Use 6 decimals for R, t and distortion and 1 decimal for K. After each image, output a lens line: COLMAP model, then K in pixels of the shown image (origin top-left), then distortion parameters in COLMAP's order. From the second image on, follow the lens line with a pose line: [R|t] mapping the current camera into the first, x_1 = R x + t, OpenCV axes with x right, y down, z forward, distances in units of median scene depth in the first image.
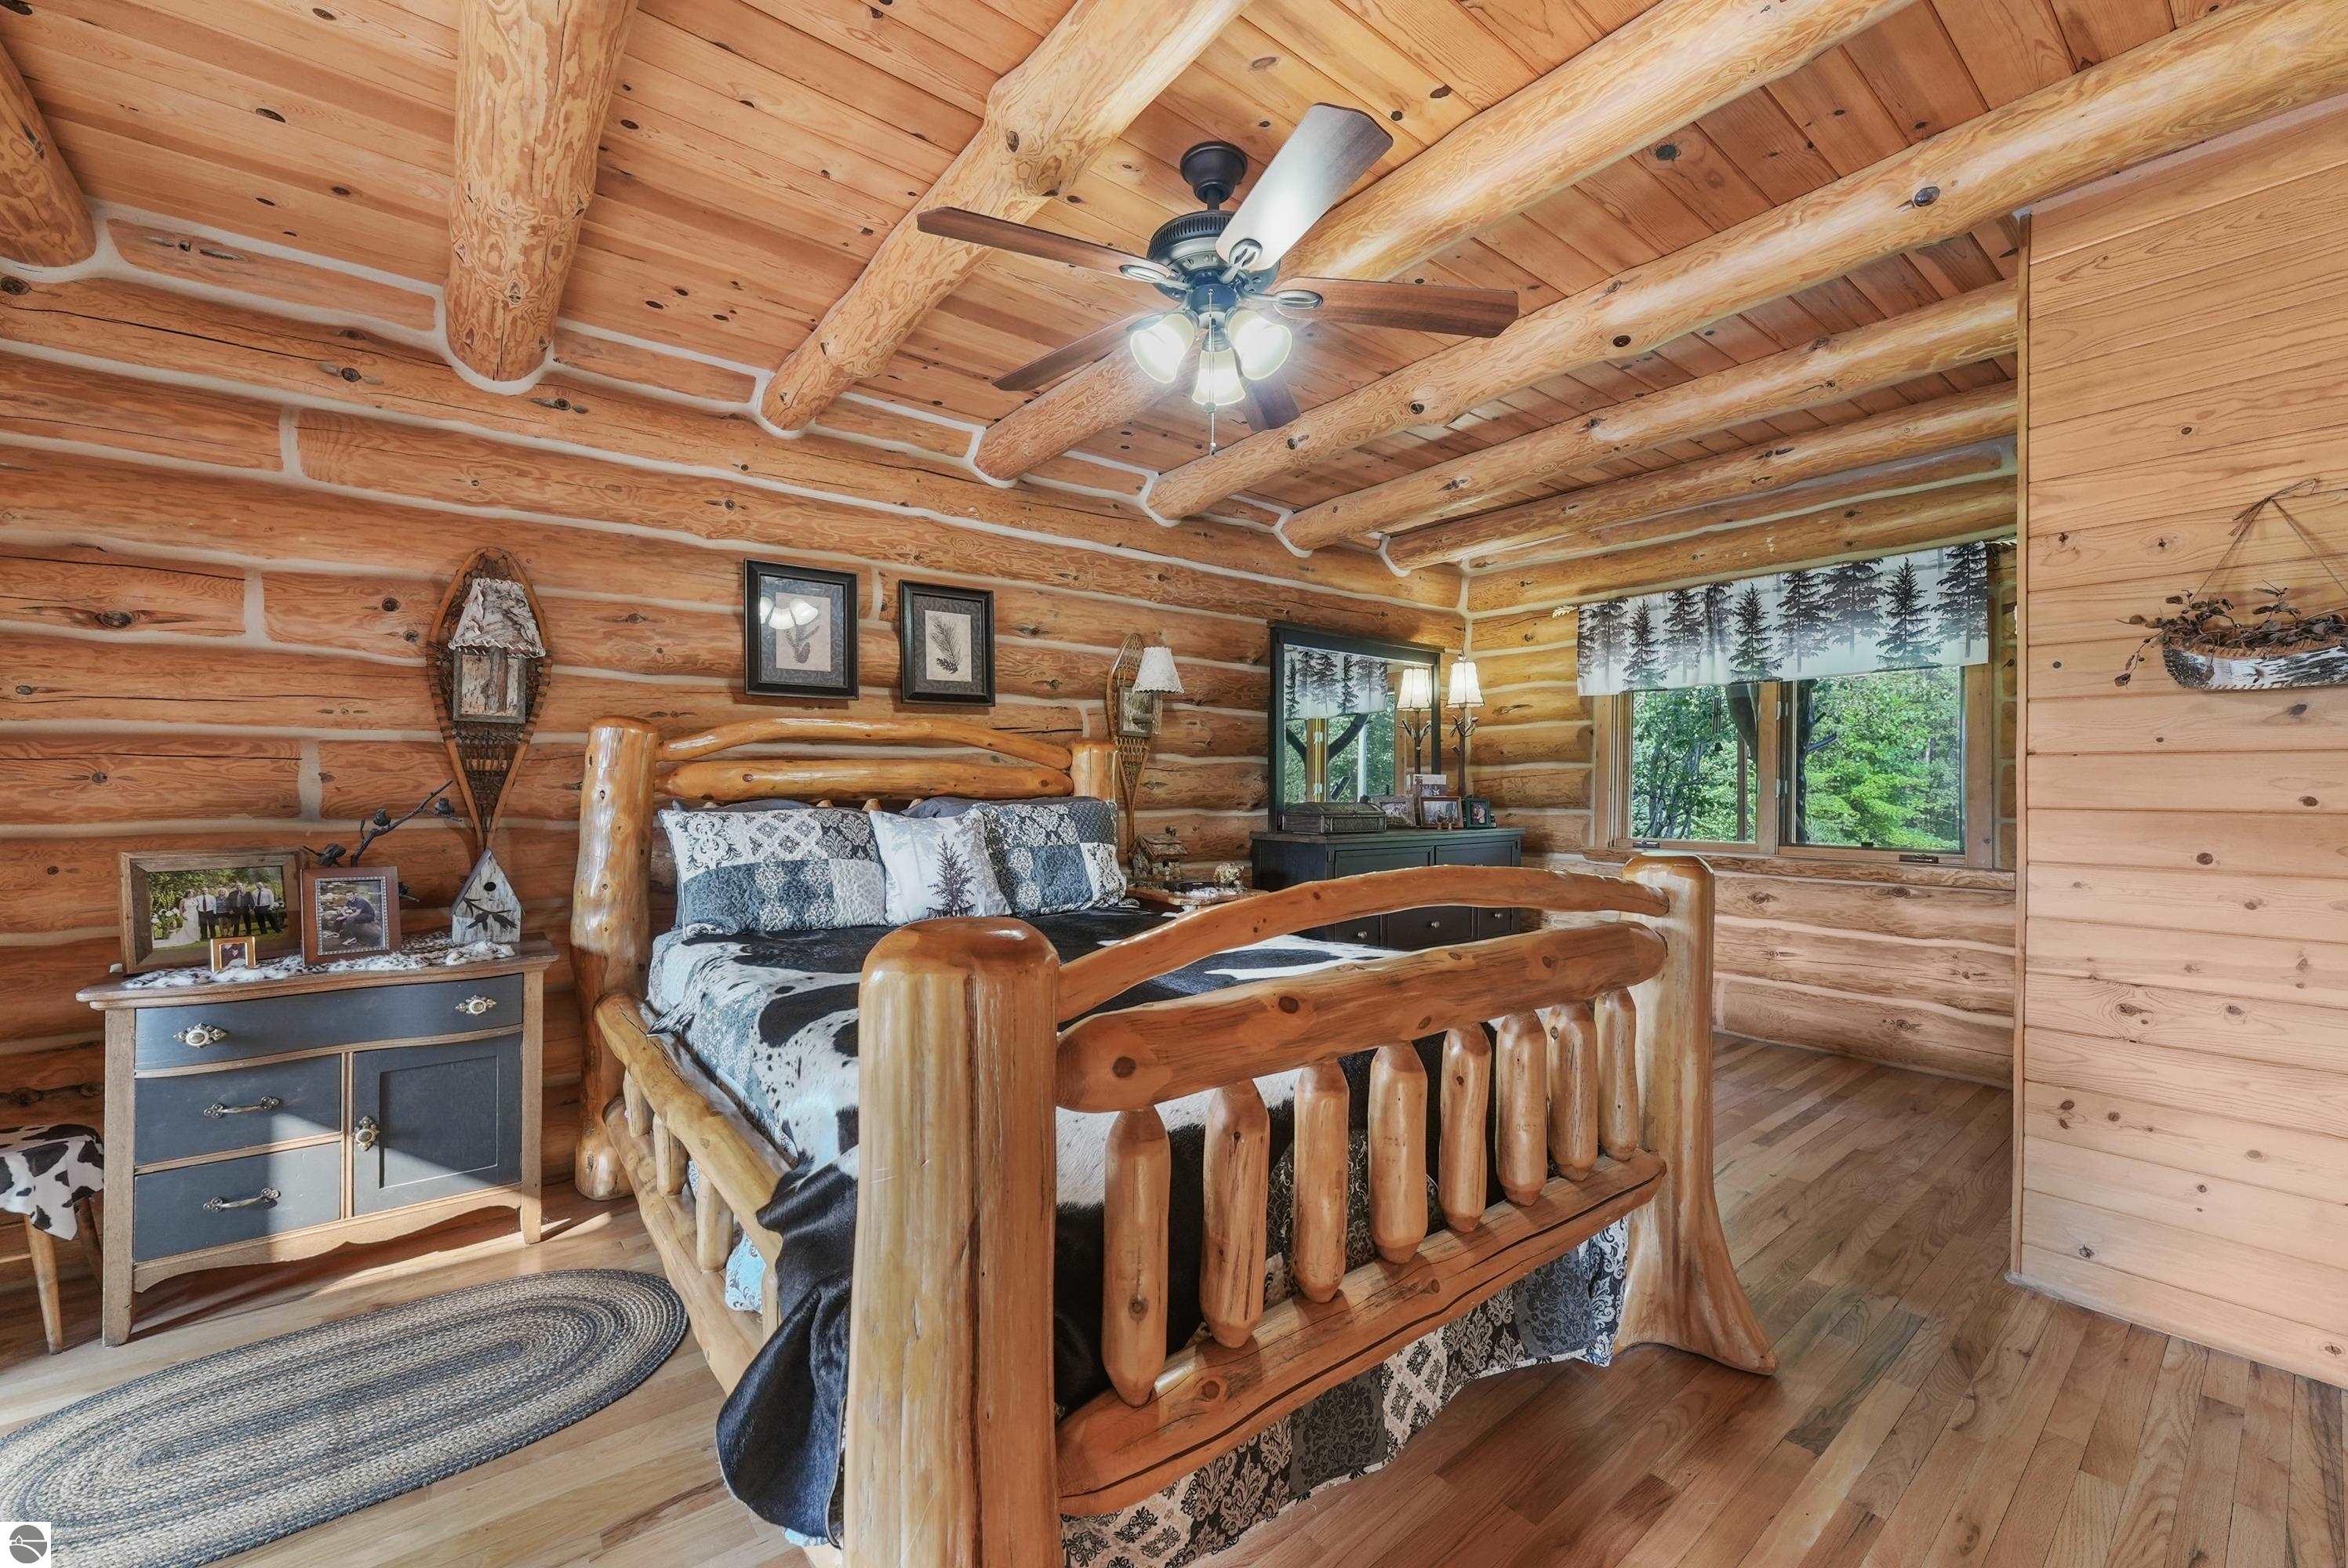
lens RADIAL K [[938.0, 0, 1174.1], [0, 938.0, 781.3], [0, 0, 1]] dist [-0.003946, -0.000145]
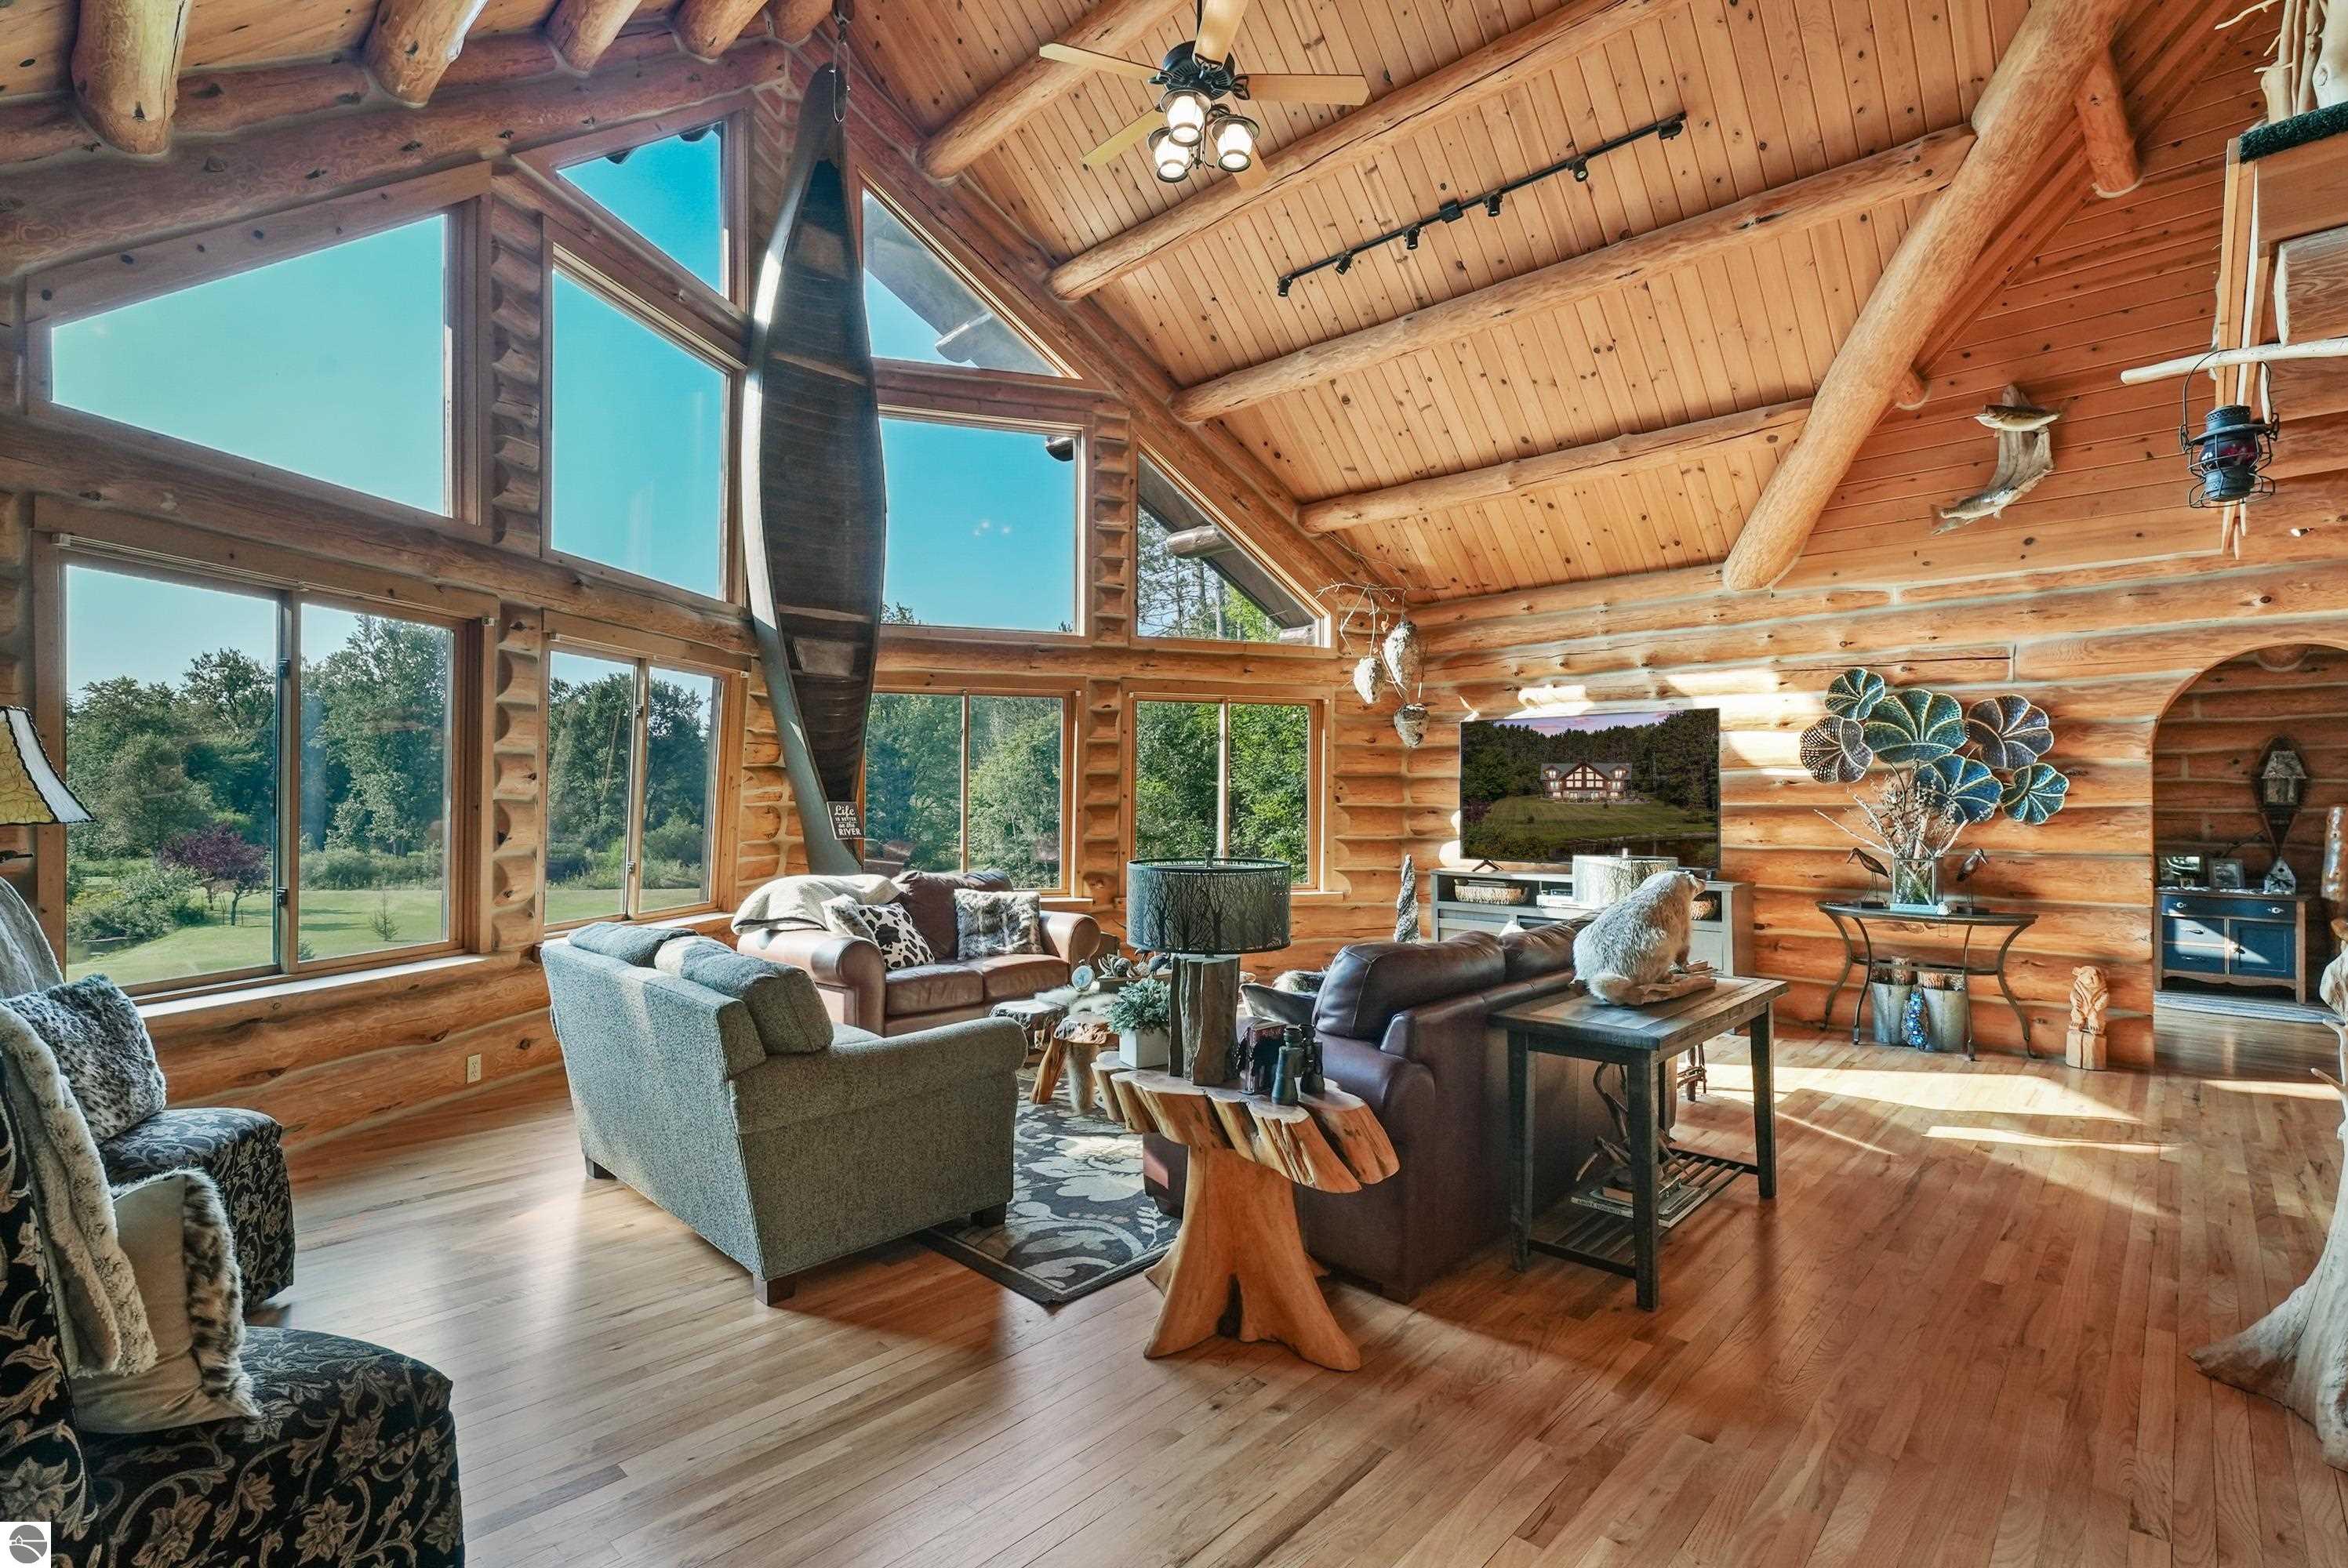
lens RADIAL K [[1076.6, 0, 1172.3], [0, 1076.6, 795.8], [0, 0, 1]] dist [-0.001545, -0.000205]
pose [[0.138302, -0.011513, -0.990323, 1.740599], [-0.004442, 0.999915, -0.012244, -0.041443], [0.990380, 0.006093, 0.138239, -2.380309]]
